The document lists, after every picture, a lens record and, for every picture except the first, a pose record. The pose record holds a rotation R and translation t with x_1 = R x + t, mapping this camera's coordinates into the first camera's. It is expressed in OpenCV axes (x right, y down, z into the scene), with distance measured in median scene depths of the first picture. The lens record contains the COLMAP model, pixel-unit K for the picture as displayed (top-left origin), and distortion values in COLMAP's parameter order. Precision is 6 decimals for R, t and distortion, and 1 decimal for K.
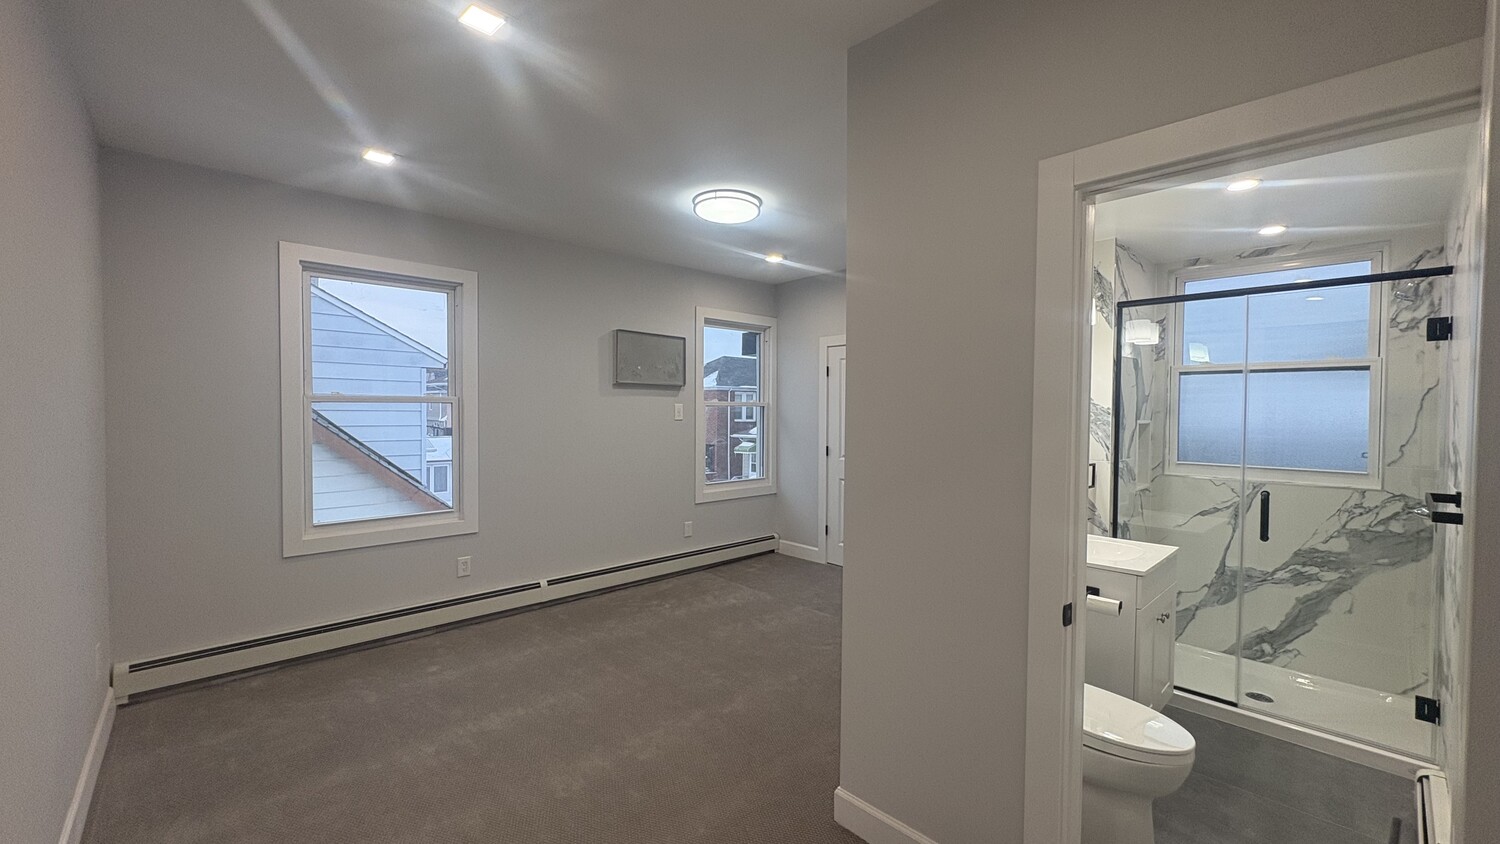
lens RADIAL K [[594.7, 0, 751.0], [0, 594.7, 417.6], [0, 0, 1]] dist [-0.002601, -0.000042]
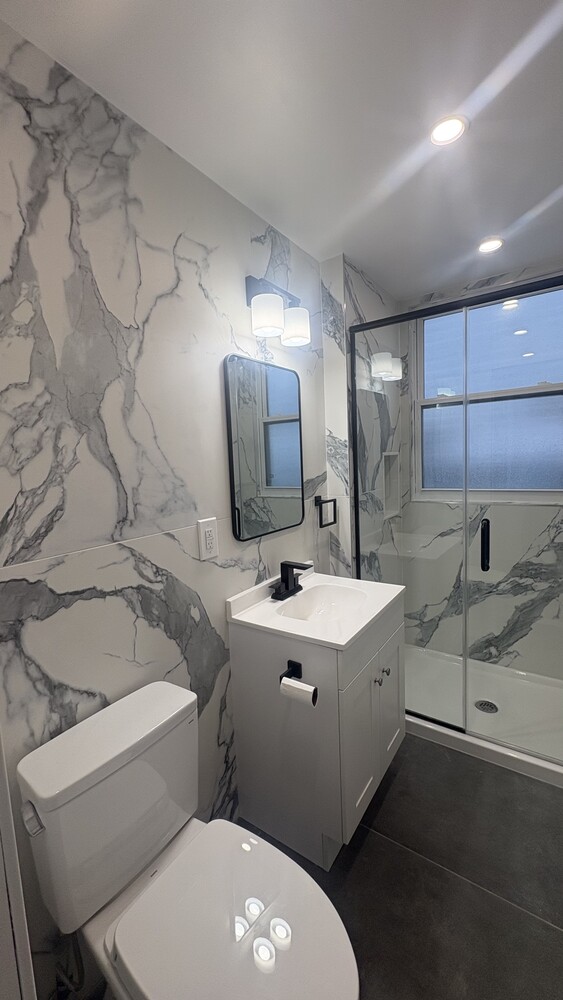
lens RADIAL K [[396.5, 0, 283.7], [0, 396.5, 496.1], [0, 0, 1]] dist [-0.002601, -0.000042]
pose [[0.976028, -0.073570, 0.204834, 0.363906], [0.057476, 0.994853, 0.083447, 0.014105], [-0.209919, -0.069674, 0.975233, 0.387764]]
